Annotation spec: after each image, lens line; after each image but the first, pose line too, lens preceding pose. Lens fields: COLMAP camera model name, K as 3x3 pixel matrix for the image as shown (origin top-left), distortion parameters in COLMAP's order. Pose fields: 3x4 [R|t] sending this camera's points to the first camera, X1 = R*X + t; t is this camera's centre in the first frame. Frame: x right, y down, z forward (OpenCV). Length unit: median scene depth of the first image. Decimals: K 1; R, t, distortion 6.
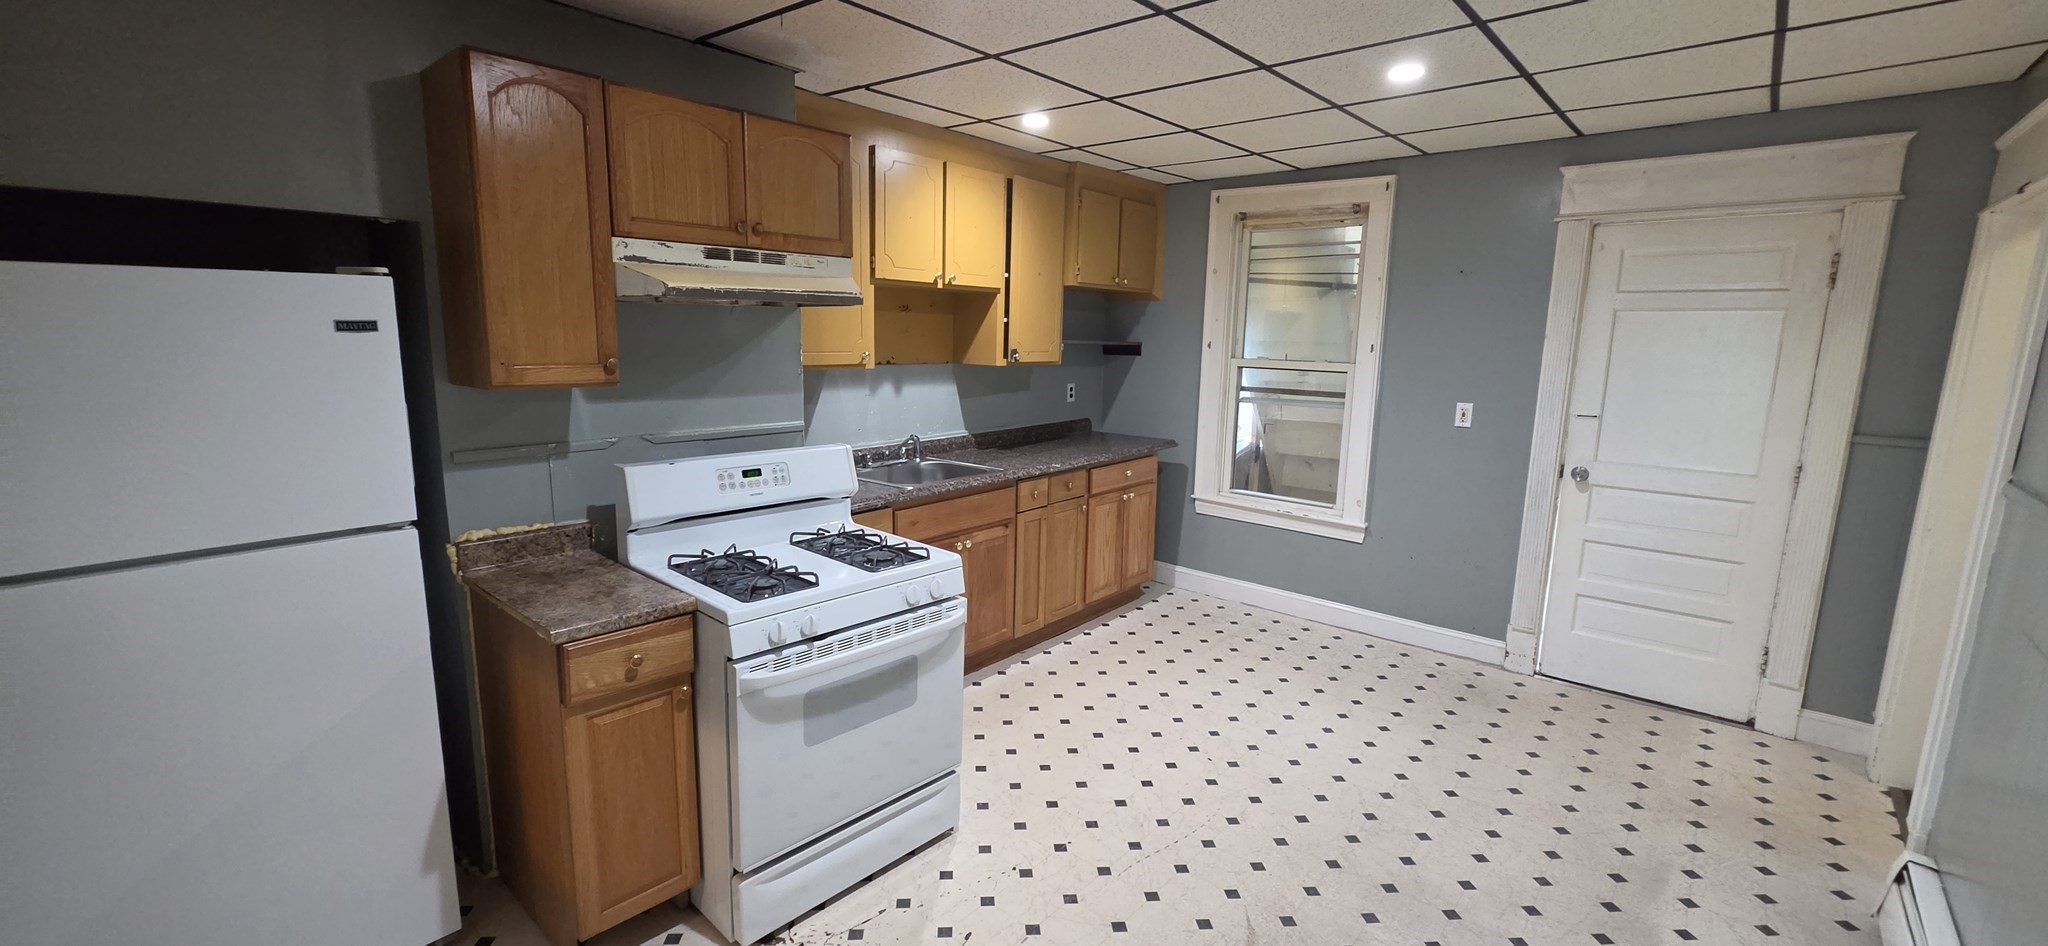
lens RADIAL K [[821.5, 0, 1022.6], [0, 821.5, 468.3], [0, 0, 1]] dist [0.001975, 0.000461]
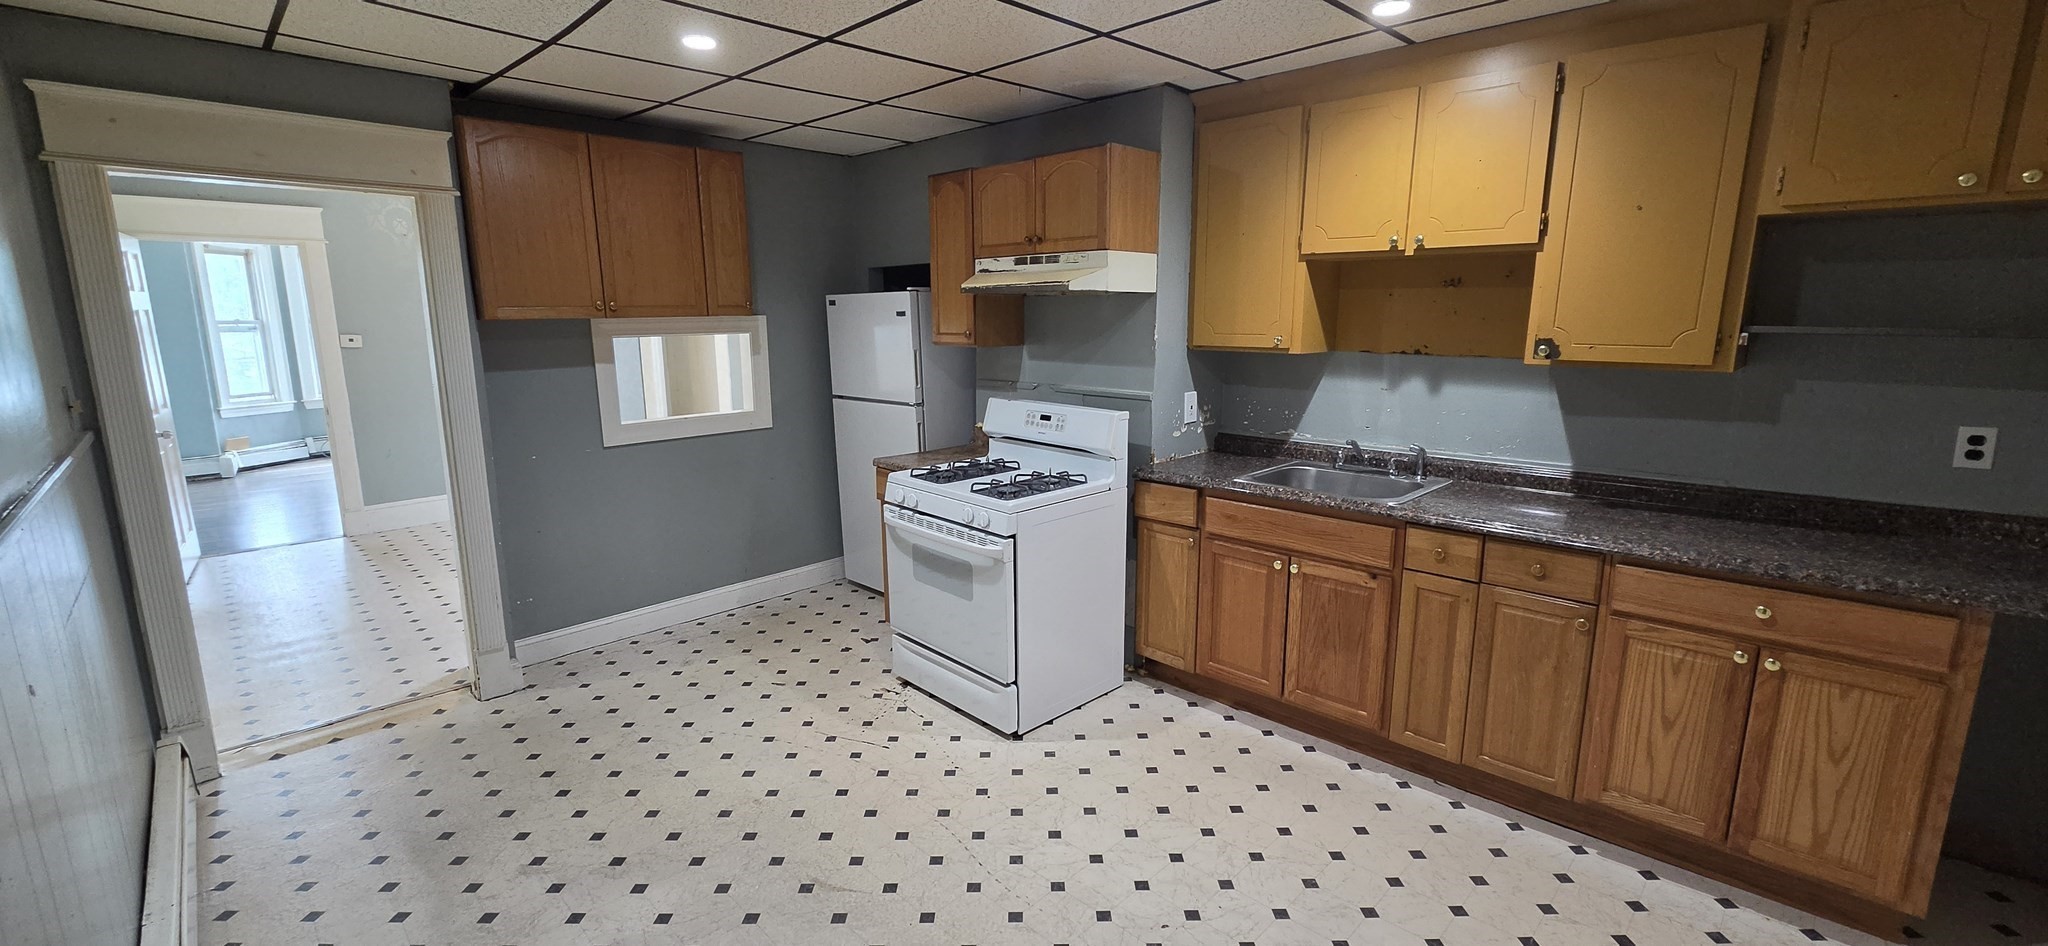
lens RADIAL K [[834.8, 0, 1026.8], [0, 834.8, 466.7], [0, 0, 1]] dist [-0.001229, 0.000137]
pose [[-0.064191, 0.166475, -0.983954, 1.077889], [-0.164446, 0.970744, 0.174968, -0.156800], [0.984295, 0.173039, -0.034937, 1.053493]]
